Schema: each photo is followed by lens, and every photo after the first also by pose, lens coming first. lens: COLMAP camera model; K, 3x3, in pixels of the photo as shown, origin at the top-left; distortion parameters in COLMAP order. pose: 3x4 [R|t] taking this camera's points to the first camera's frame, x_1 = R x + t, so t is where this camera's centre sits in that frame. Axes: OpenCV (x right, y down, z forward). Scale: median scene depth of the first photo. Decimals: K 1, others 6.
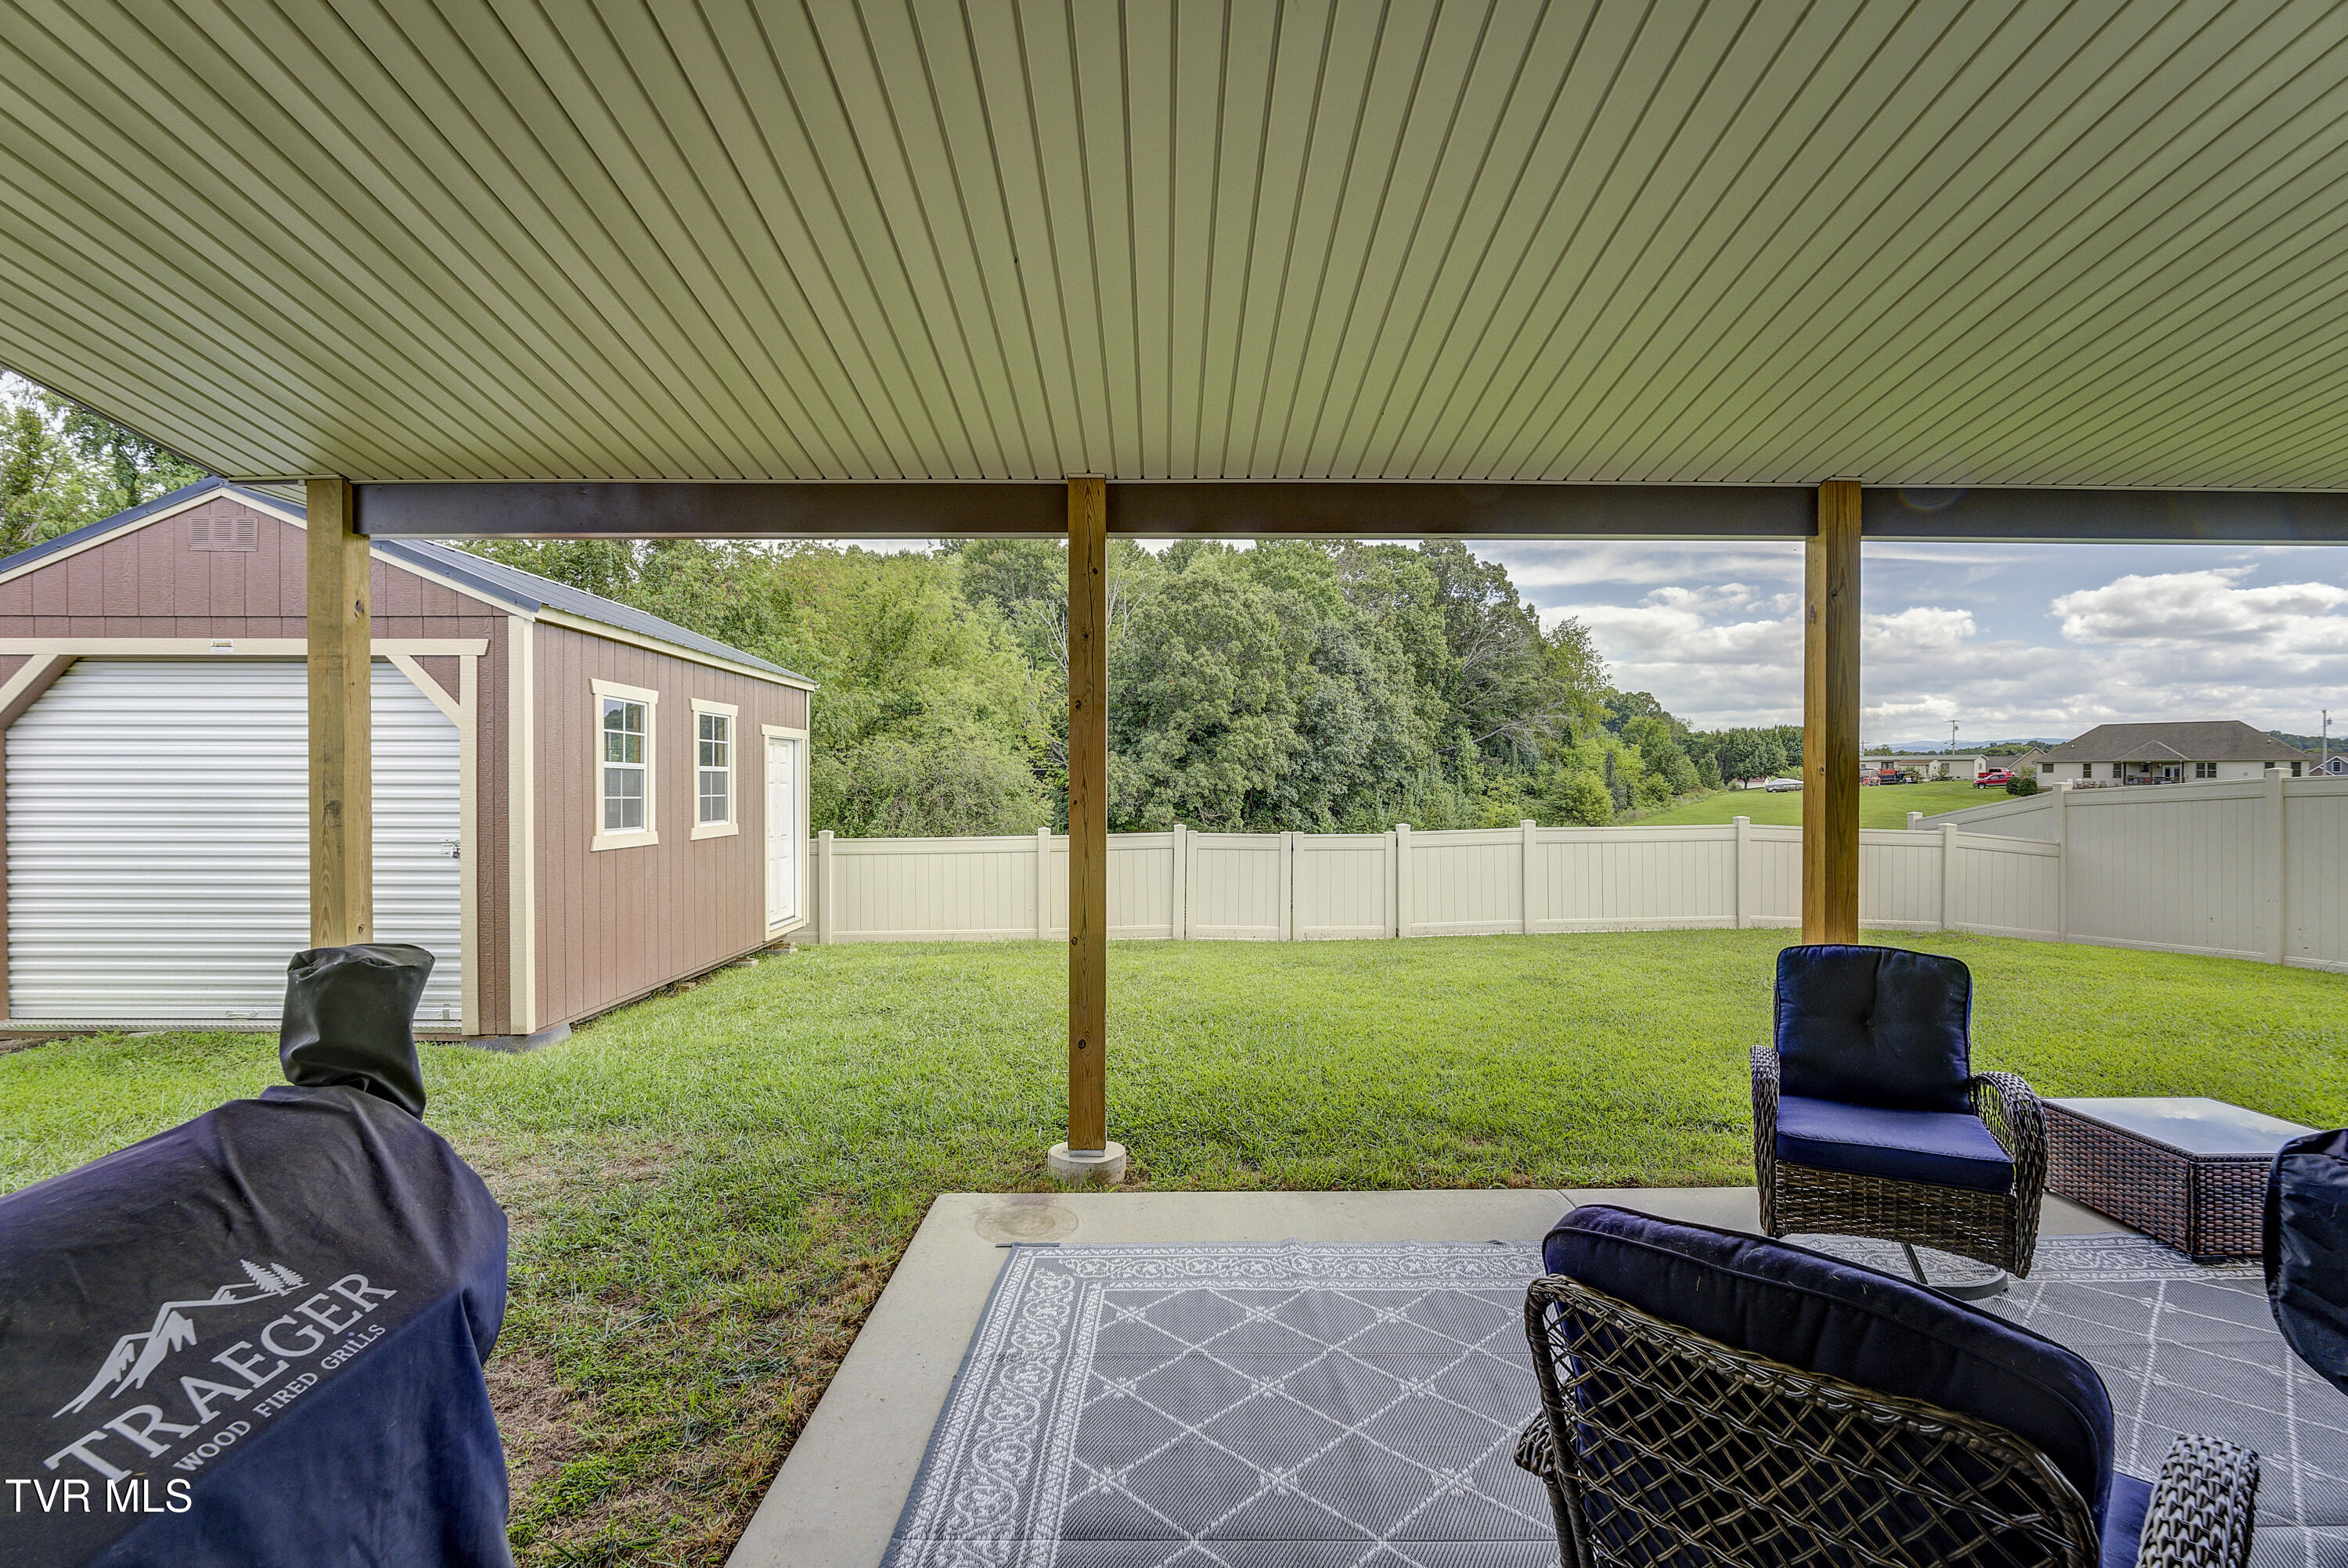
lens RADIAL K [[1064.1, 0, 1174.0], [0, 1064.1, 784.0], [0, 0, 1]] dist [-0.000603, -0.000104]
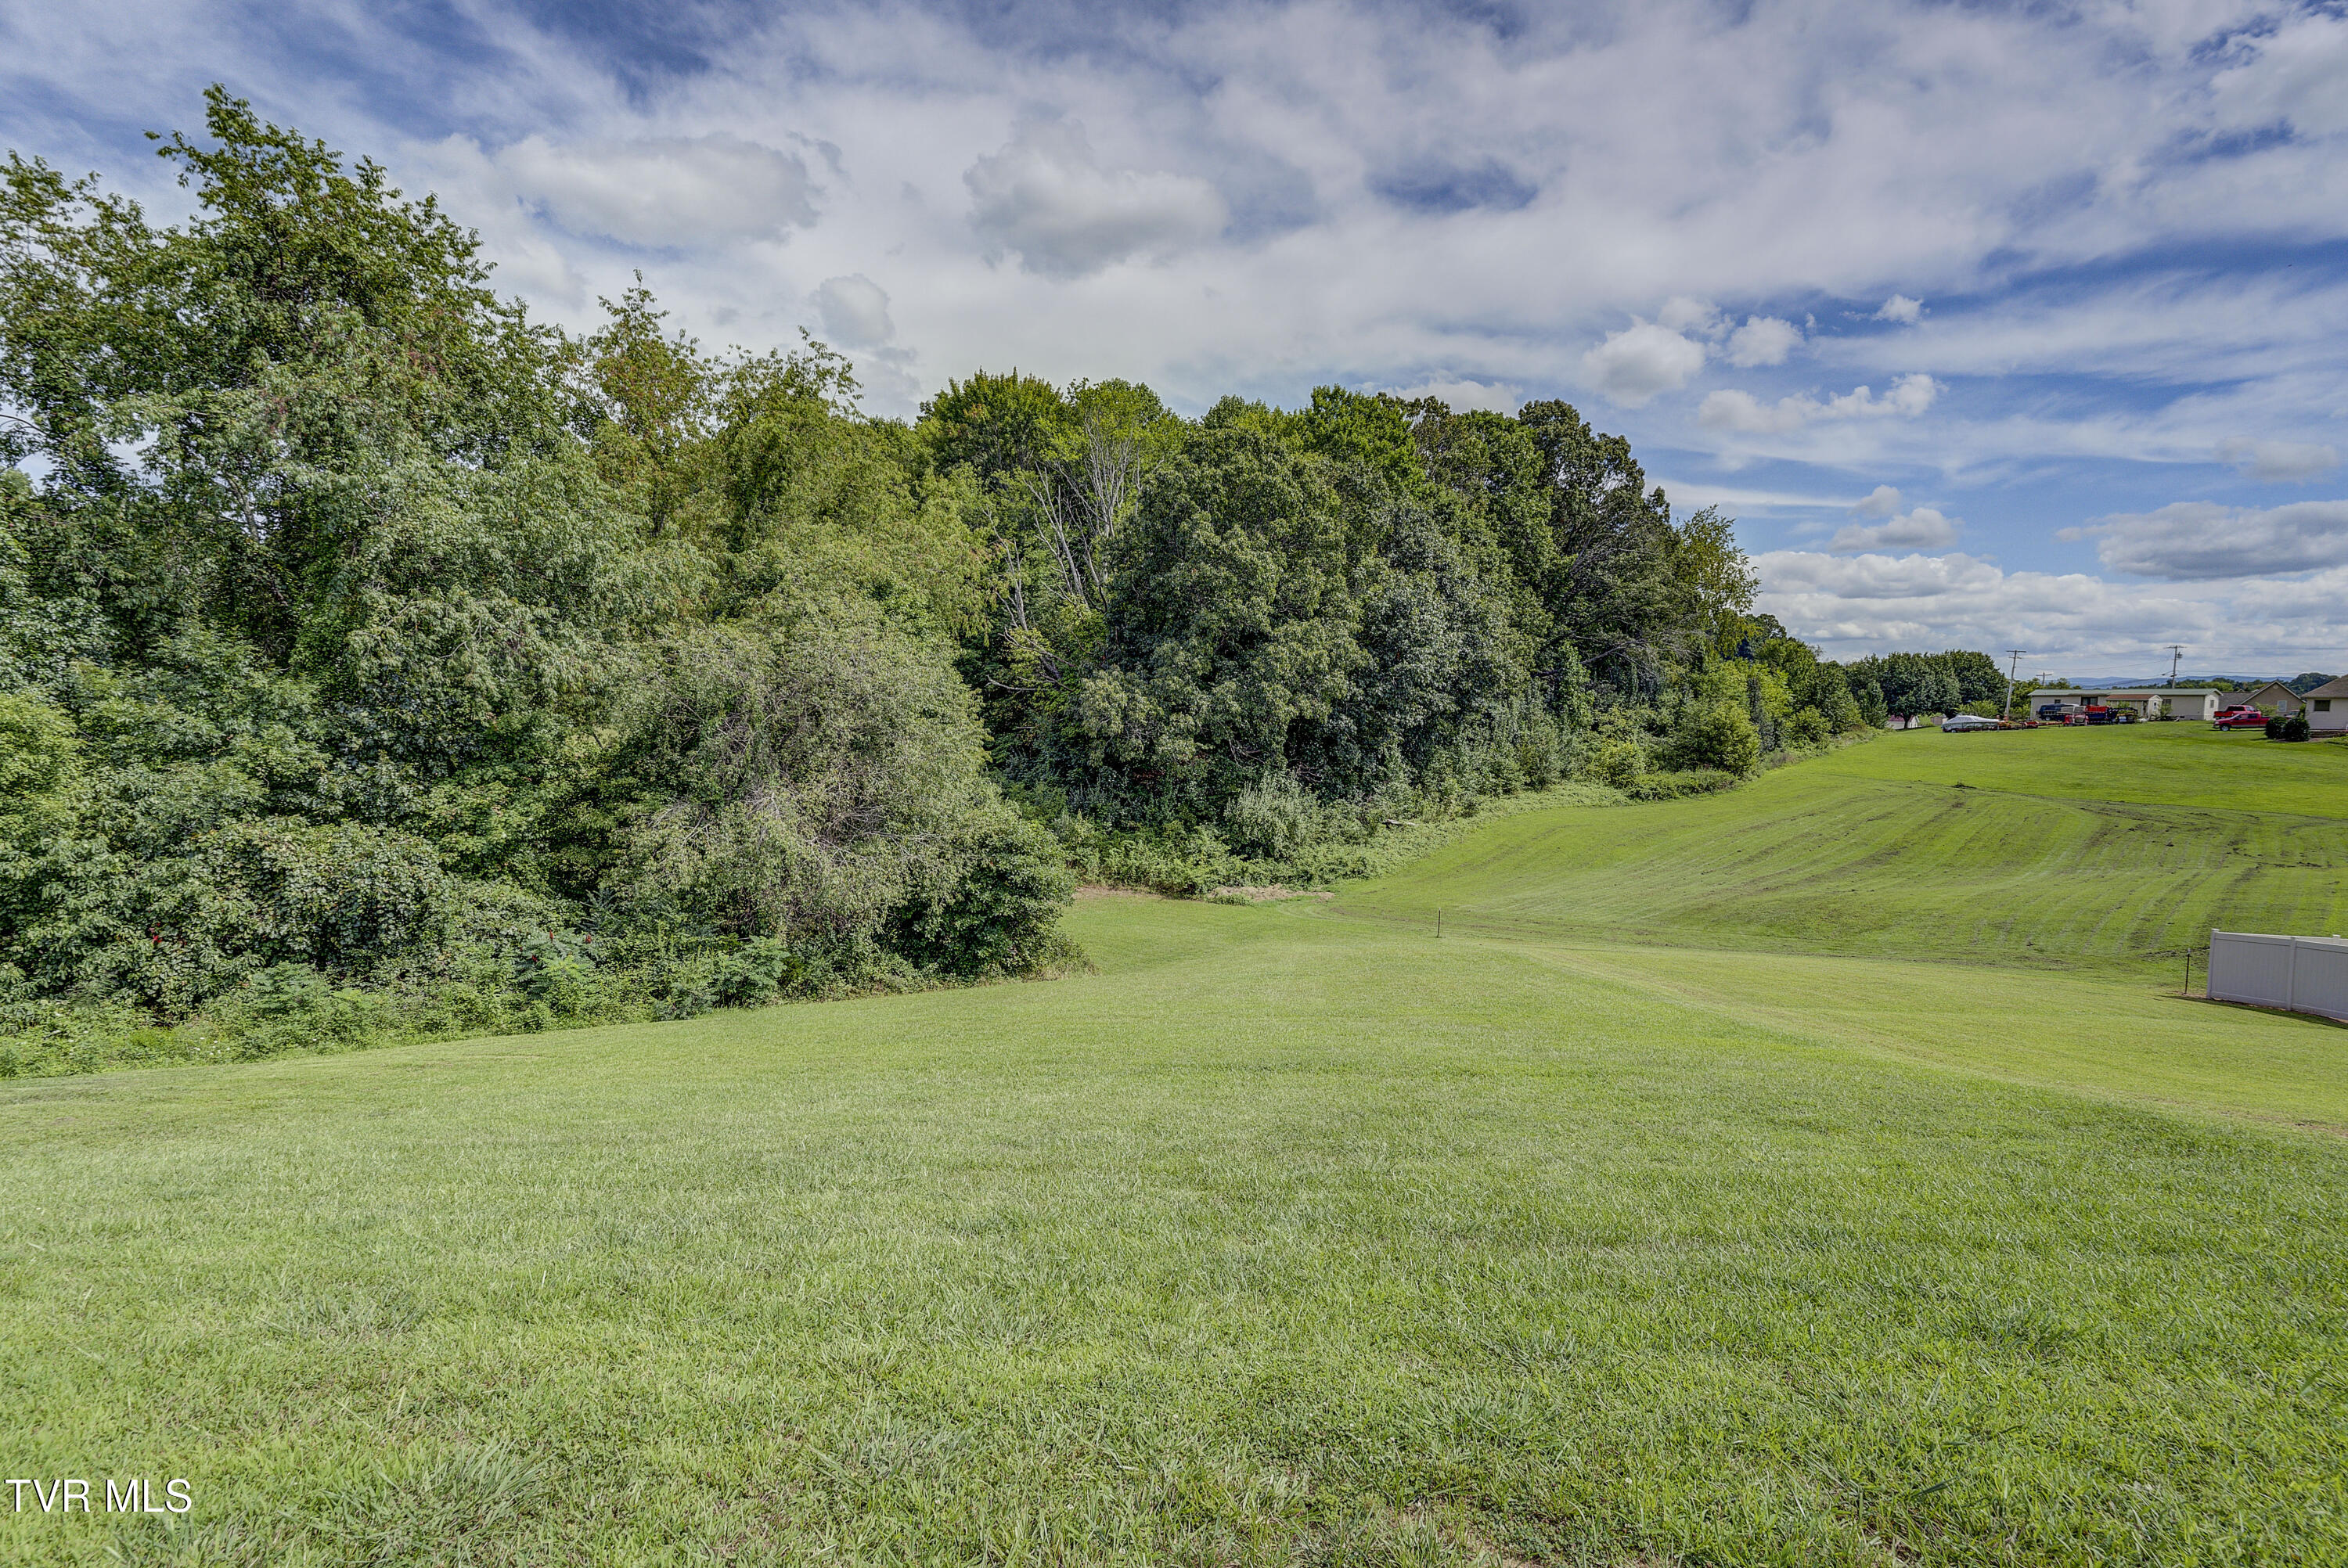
lens RADIAL K [[1198.3, 0, 1179.6], [0, 1198.3, 798.3], [0, 0, 1]] dist [-0.000257, -0.000057]
pose [[0.999490, 0.014673, -0.028380, 0.013954], [-0.012689, 0.997545, 0.068865, 0.004761], [0.029320, -0.068469, 0.997222, 0.146558]]
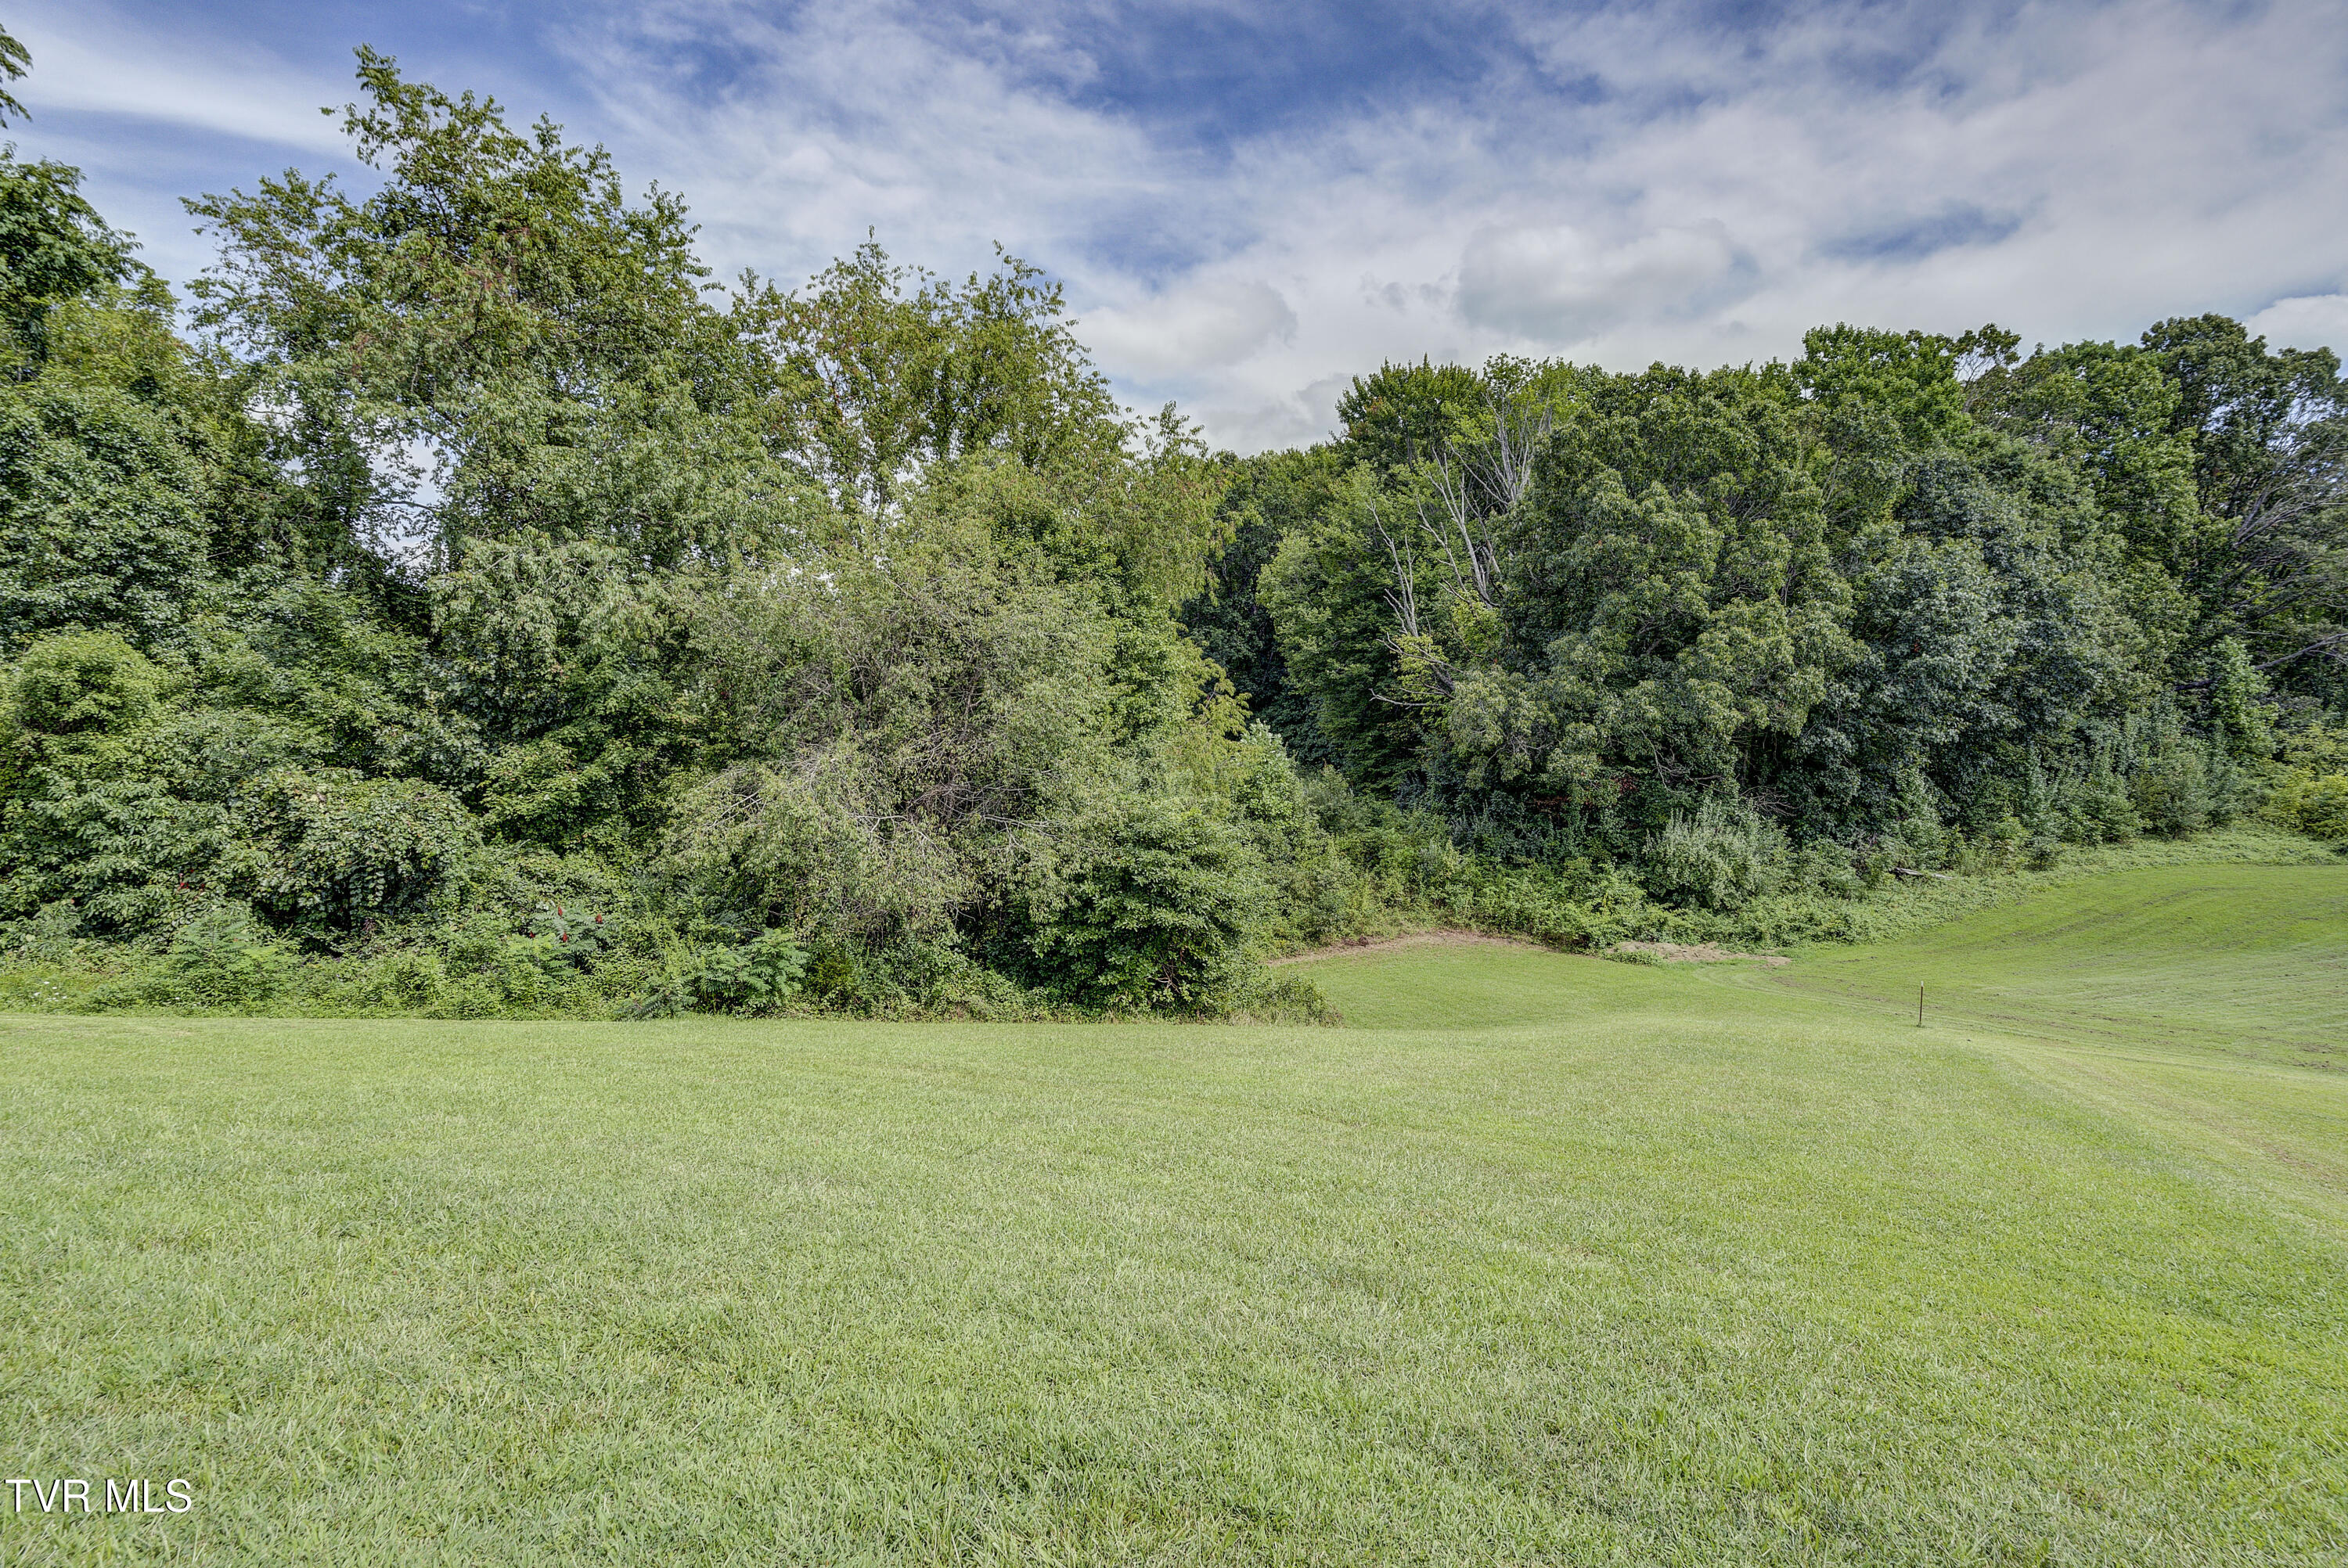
lens RADIAL K [[1202.4, 0, 1174.0], [0, 1202.4, 784.0], [0, 0, 1]] dist [-0.001739, -0.000330]
pose [[0.894459, 0.015605, -0.446877, 0.087548], [-0.011378, 0.999862, 0.012141, 0.032478], [0.447004, -0.005775, 0.894513, 0.280971]]
